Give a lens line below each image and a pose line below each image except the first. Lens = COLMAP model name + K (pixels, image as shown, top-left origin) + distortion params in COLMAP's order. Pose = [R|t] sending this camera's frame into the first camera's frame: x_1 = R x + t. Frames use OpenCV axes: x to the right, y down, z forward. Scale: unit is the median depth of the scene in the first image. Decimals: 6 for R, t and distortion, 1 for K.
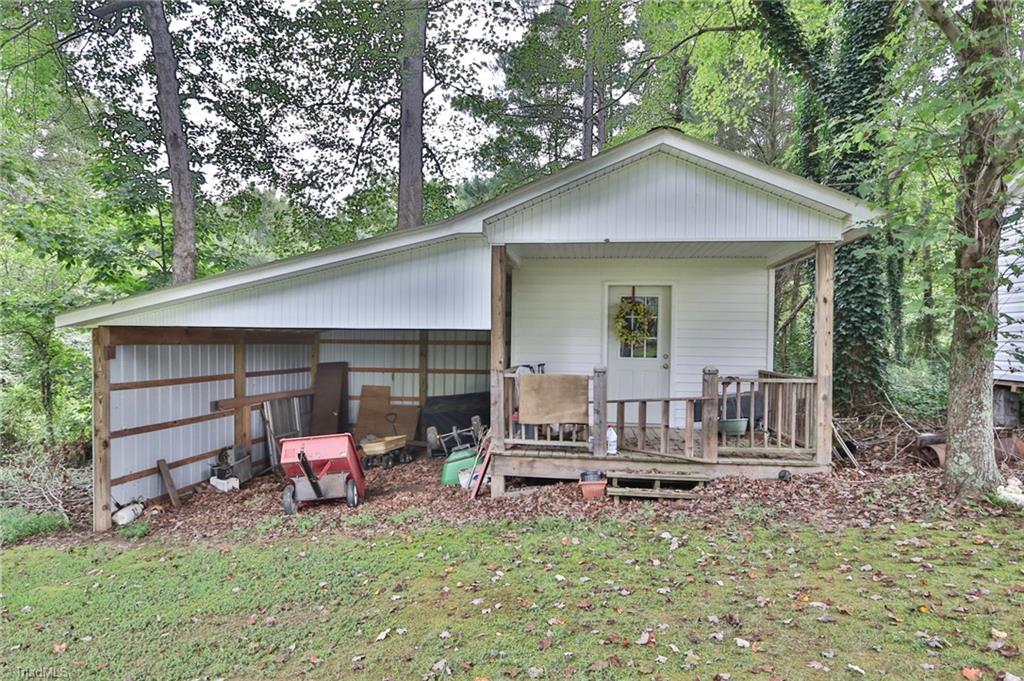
lens RADIAL K [[595.0, 0, 512.0], [0, 595.0, 340.5], [0, 0, 1]] dist [0.003379, 0.001714]
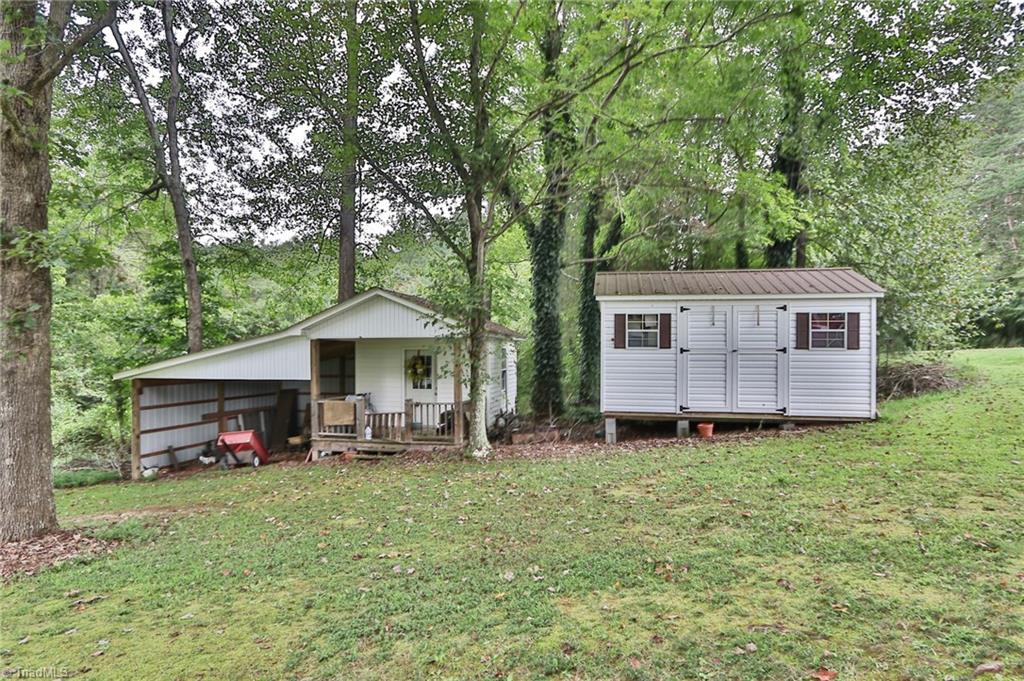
lens RADIAL K [[535.8, 0, 509.3], [0, 535.8, 347.7], [0, 0, 1]] dist [0.005679, 0.000091]
pose [[0.997612, -0.015478, -0.067310, 0.687316], [0.014667, 0.999814, -0.012520, -0.085073], [0.067491, 0.011503, 0.997654, -0.720859]]
